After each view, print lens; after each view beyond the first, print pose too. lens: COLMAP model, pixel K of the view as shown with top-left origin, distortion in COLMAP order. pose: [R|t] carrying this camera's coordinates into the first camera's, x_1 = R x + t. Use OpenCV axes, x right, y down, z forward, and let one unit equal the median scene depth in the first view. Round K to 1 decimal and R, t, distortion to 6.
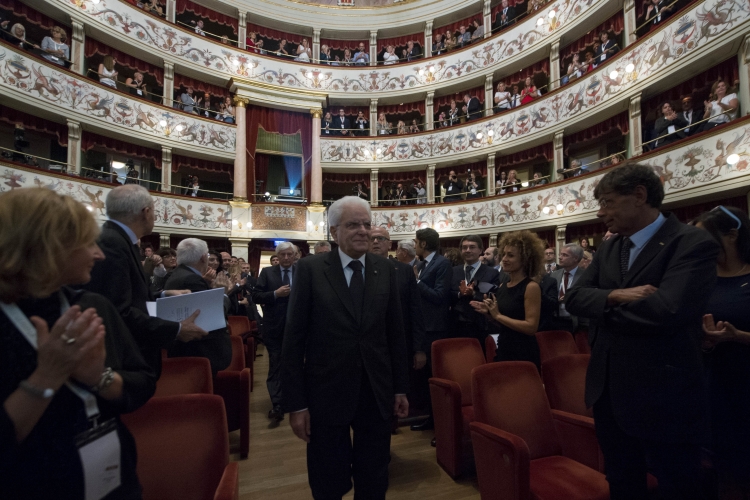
lens RADIAL K [[587.4, 0, 389.8], [0, 587.4, 246.6], [0, 0, 1]] dist [-0.053776, 0.004881]
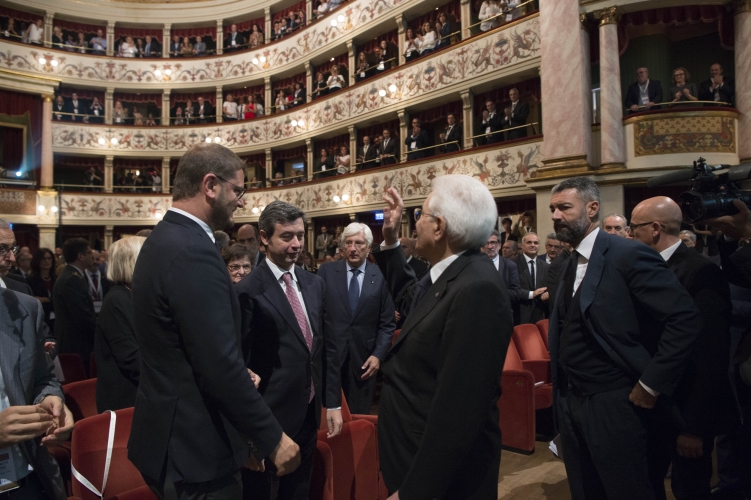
lens RADIAL K [[588.2, 0, 390.3], [0, 588.2, 246.6], [0, 0, 1]] dist [-0.053776, 0.004881]
pose [[0.909334, 0.007223, 0.416005, 0.000027], [-0.021330, 0.999344, 0.029275, -0.013392], [-0.415521, -0.035494, 0.908891, -0.152645]]
